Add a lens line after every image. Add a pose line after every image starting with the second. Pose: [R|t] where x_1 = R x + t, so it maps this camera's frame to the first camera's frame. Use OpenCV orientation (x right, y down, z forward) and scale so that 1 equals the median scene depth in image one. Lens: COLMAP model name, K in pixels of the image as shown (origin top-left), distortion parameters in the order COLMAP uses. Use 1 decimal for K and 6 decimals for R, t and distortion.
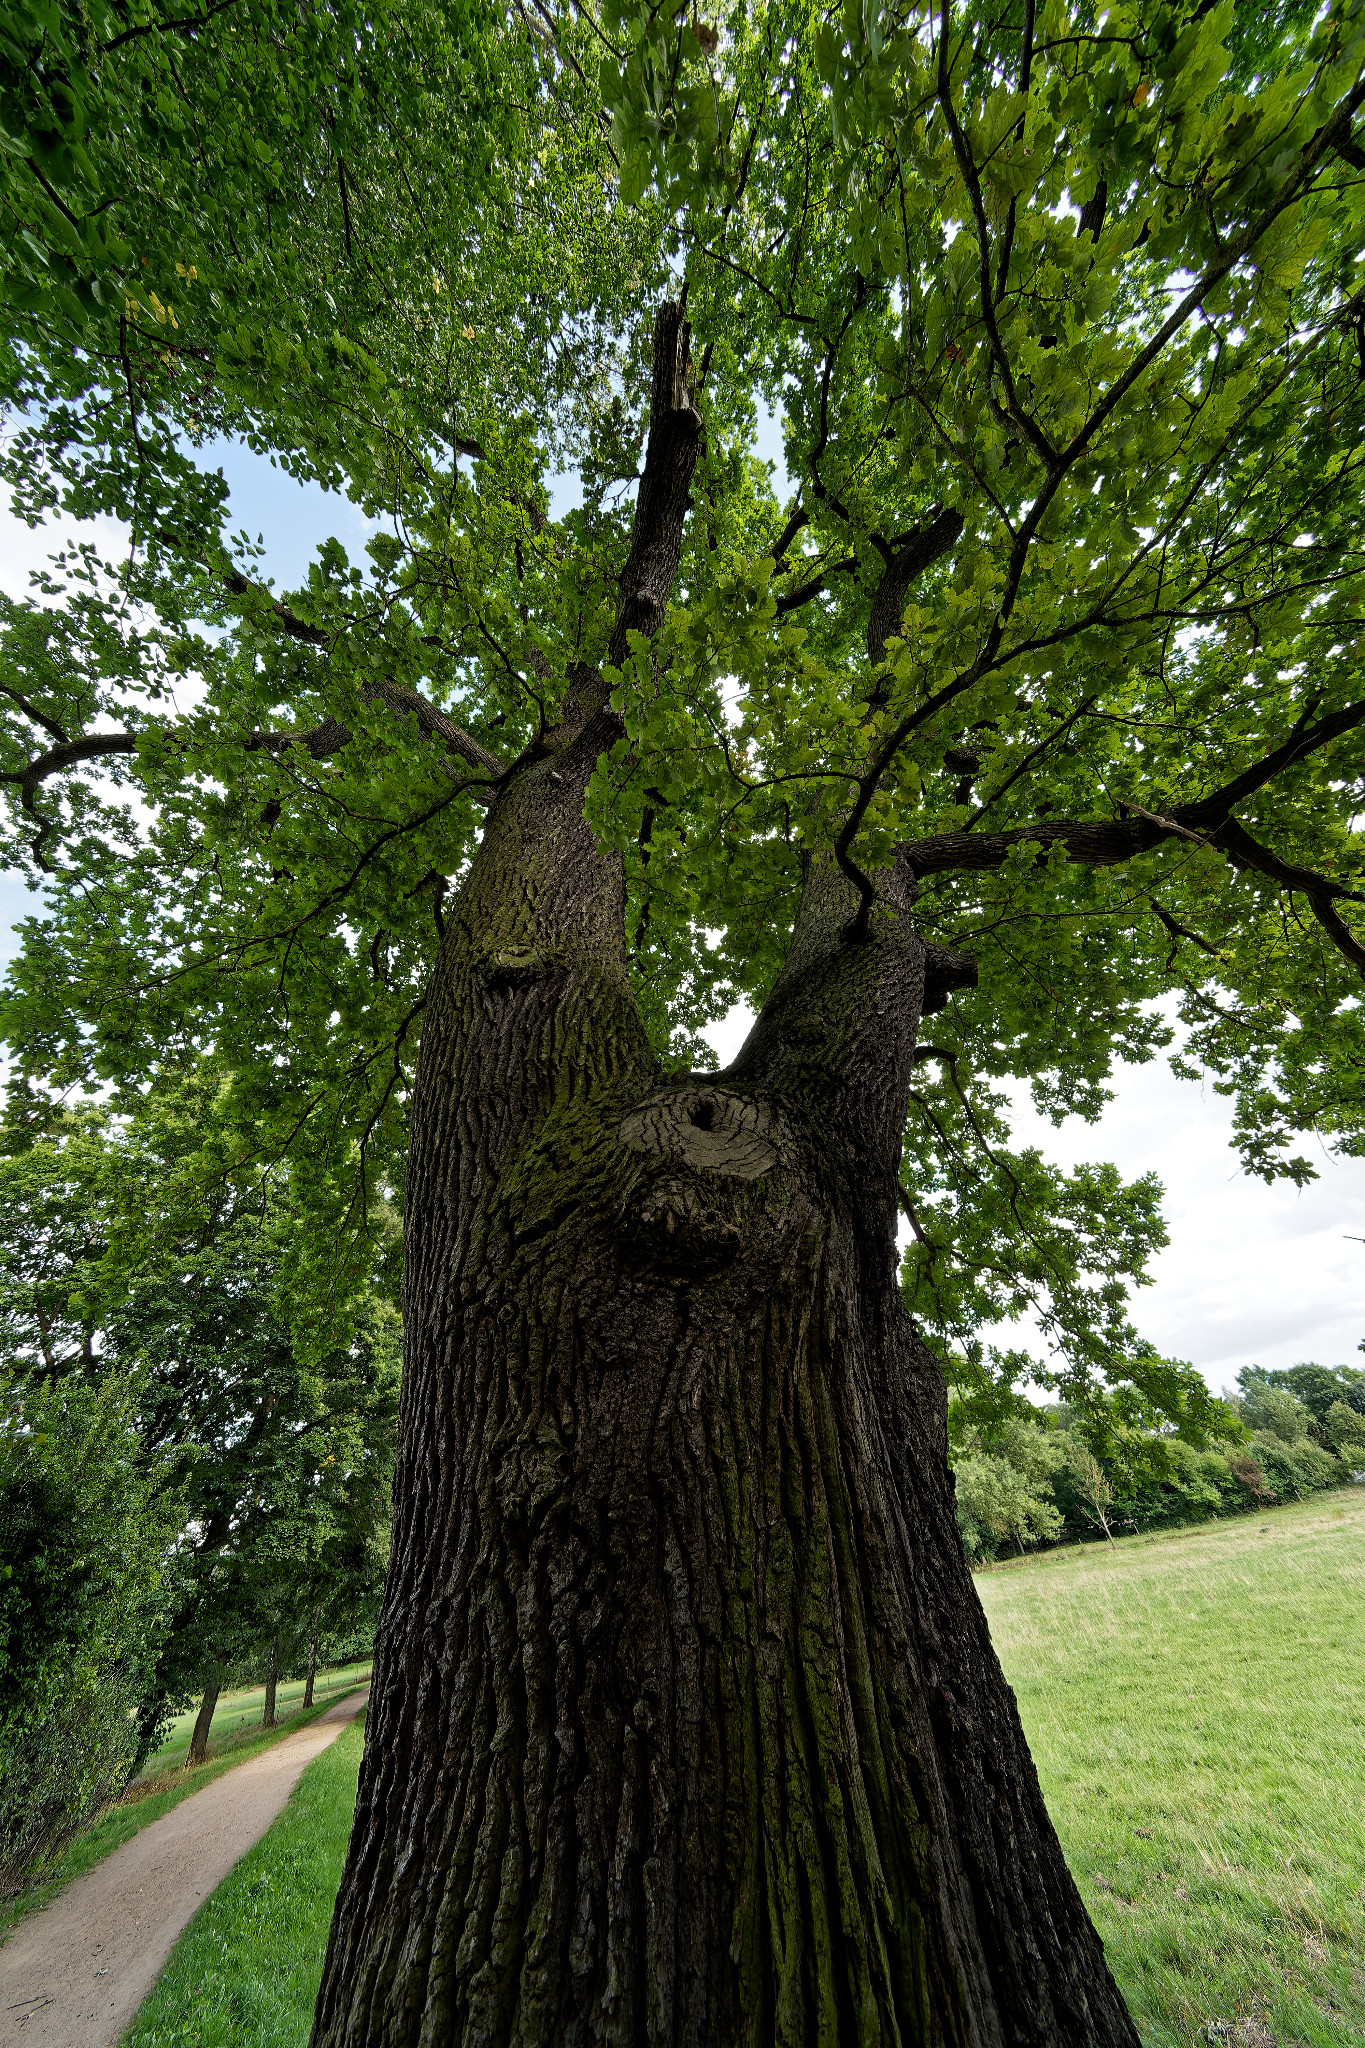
lens RADIAL K [[573.3, 0, 682.5], [0, 573.3, 1024.0], [0, 0, 1]] dist [-0.001386, -0.000039]
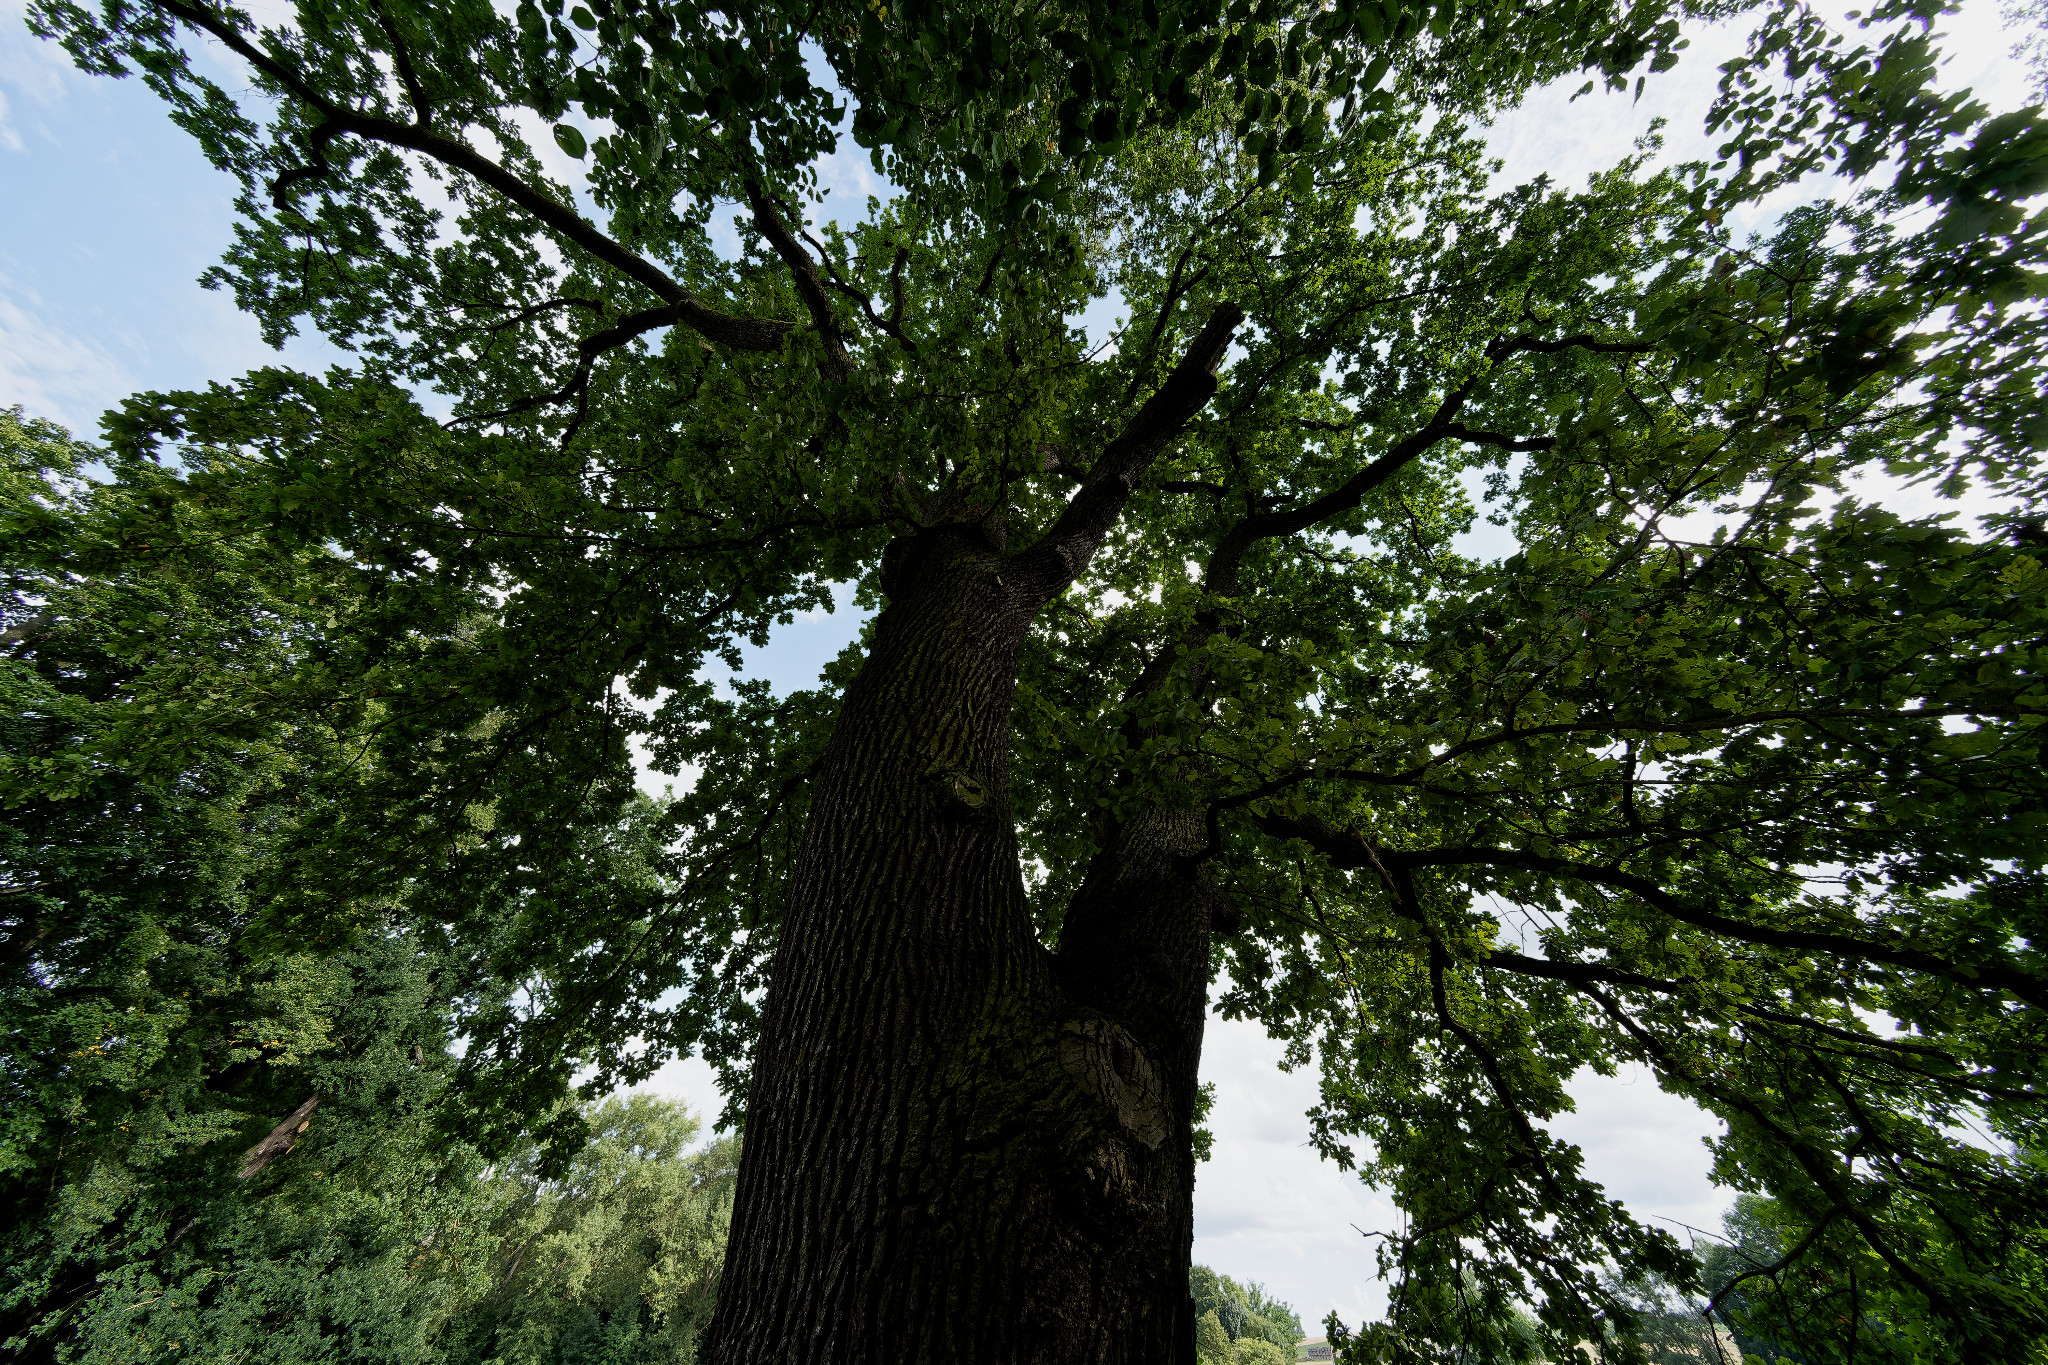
lens RADIAL K [[573.3, 0, 1024.0], [0, 573.3, 682.5], [0, 0, 1]] dist [-0.001386, -0.000039]
pose [[0.837056, 0.499136, 0.224054, -0.097710], [-0.463994, 0.864624, -0.192703, -0.024194], [-0.289908, 0.057343, 0.955335, -0.011021]]
